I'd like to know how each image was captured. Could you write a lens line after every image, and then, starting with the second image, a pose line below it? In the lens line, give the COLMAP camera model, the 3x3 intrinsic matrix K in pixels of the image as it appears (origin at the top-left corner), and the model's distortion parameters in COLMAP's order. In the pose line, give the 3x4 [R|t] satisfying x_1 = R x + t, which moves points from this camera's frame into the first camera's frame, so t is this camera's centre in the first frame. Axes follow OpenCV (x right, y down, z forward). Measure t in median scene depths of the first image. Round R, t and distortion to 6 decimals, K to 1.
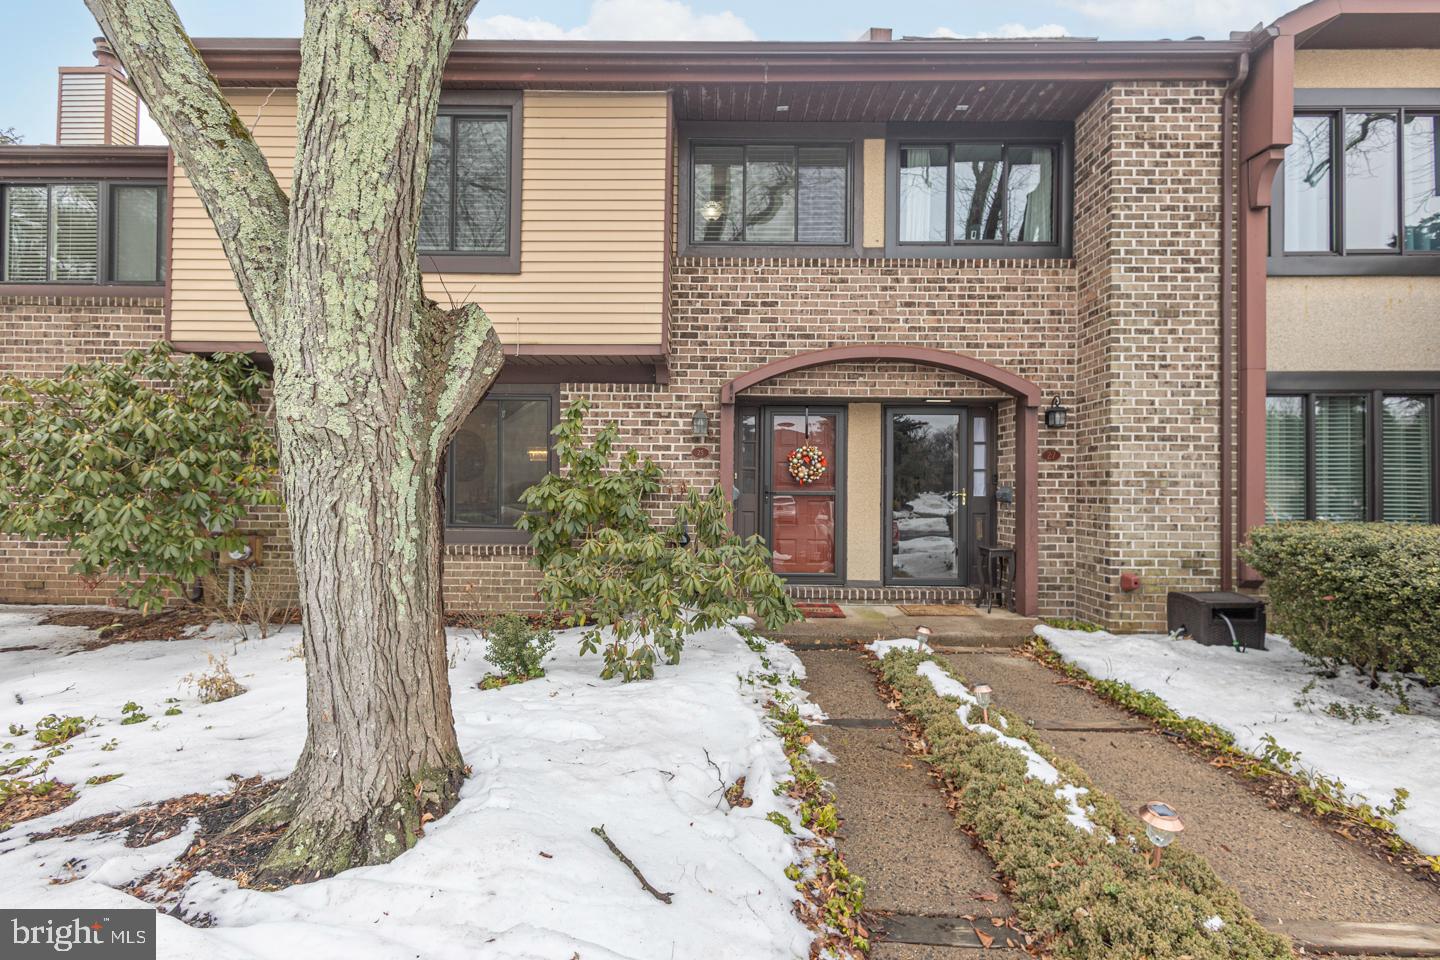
lens RADIAL K [[675.3, 0, 729.1], [0, 675.3, 478.9], [0, 0, 1]] dist [0.011153, -0.003938]
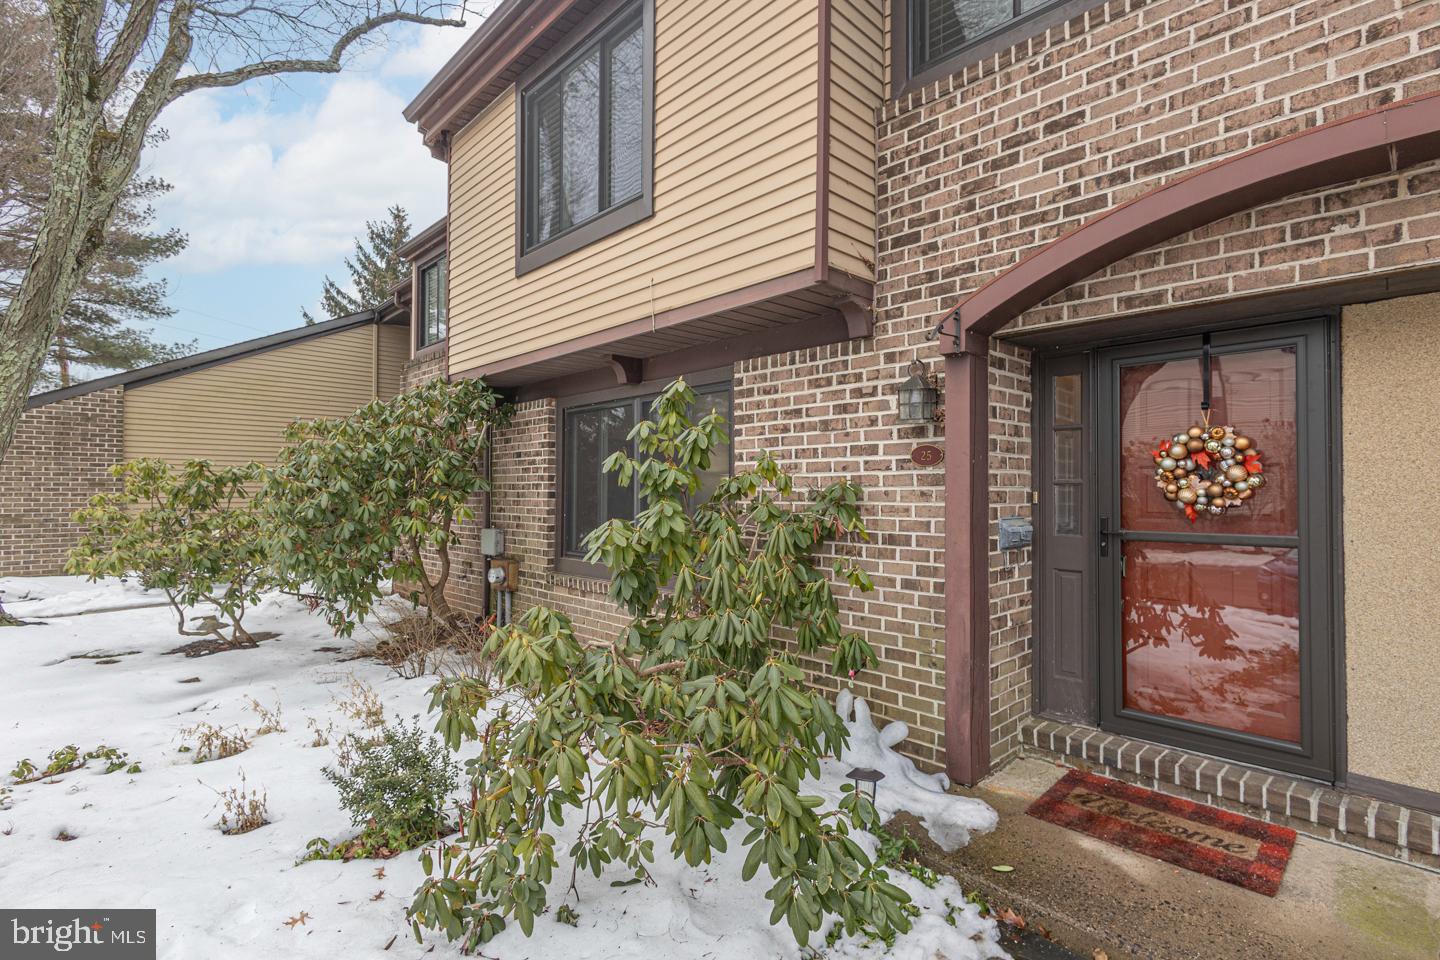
lens RADIAL K [[675.3, 0, 729.1], [0, 675.3, 478.9], [0, 0, 1]] dist [0.011153, -0.003938]
pose [[0.697364, -0.021635, -0.716391, 0.226715], [0.010109, 0.999742, -0.020351, -0.011458], [0.716646, 0.006950, 0.697402, 0.522238]]
